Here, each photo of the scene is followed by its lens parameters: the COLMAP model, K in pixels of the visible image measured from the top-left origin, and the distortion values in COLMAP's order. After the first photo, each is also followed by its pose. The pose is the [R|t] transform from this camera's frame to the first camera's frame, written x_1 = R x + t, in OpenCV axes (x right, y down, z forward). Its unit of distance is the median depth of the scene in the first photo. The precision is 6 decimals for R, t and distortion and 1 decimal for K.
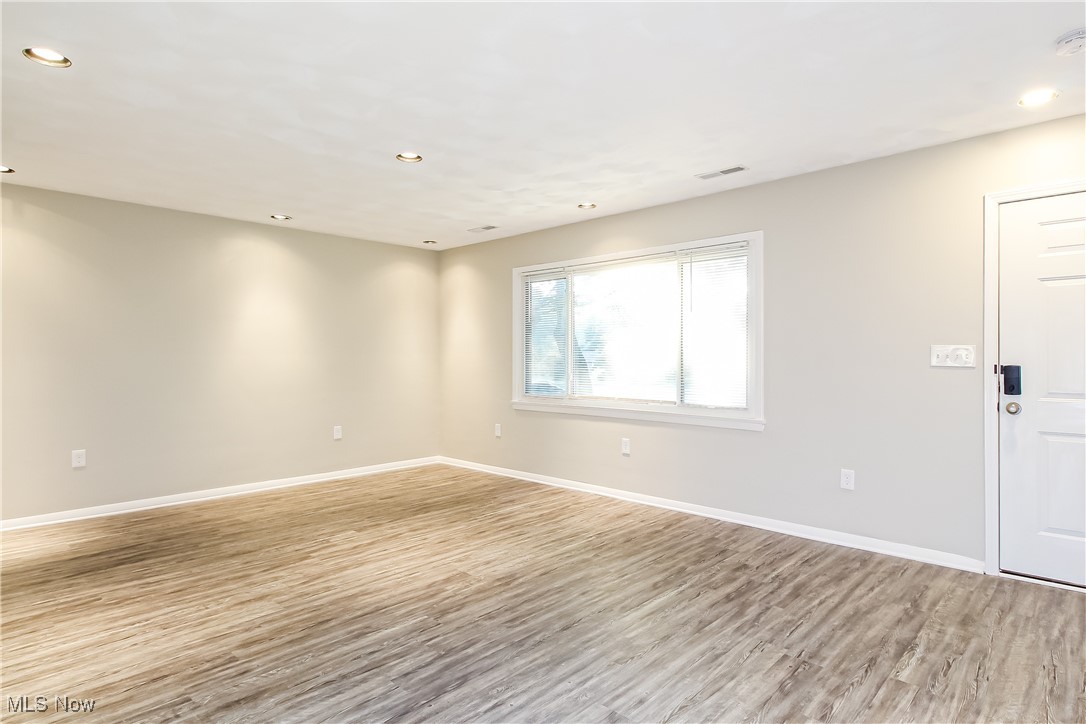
lens RADIAL K [[599.1, 0, 542.5], [0, 599.1, 359.8], [0, 0, 1]] dist [0.015406, -0.006553]
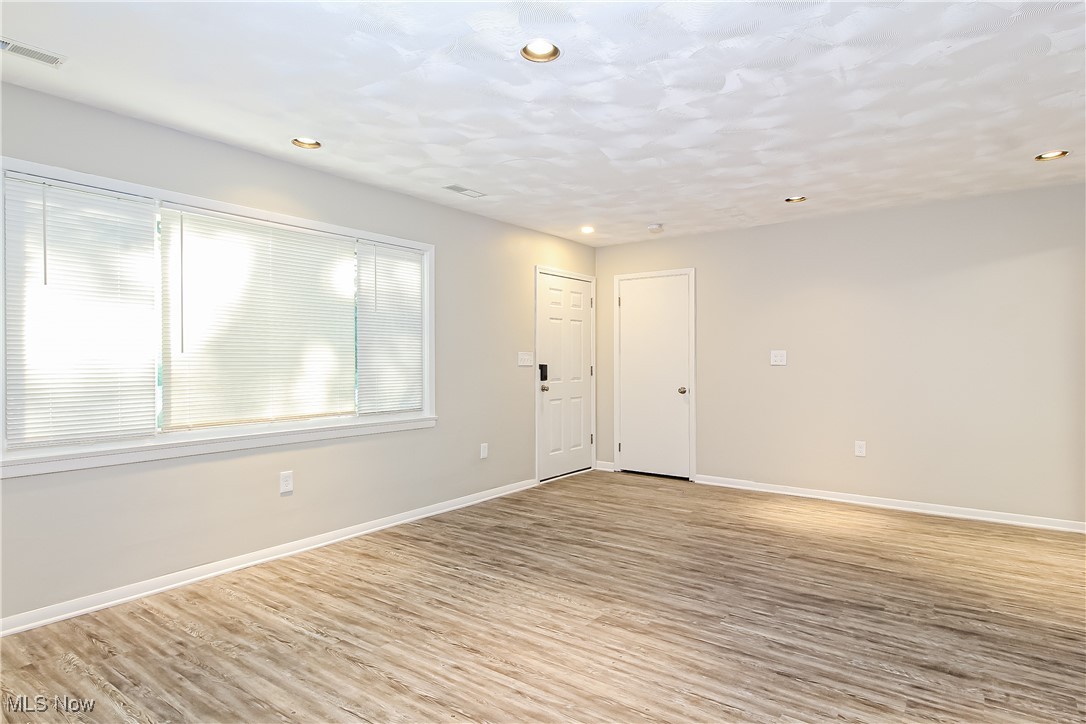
lens RADIAL K [[599.1, 0, 541.6], [0, 599.1, 364.6], [0, 0, 1]] dist [0.015406, -0.006553]
pose [[-0.124614, -0.008922, 0.992165, -0.968534], [0.006984, 0.999927, 0.009869, -0.006225], [-0.992181, 0.008159, -0.124542, 1.209951]]
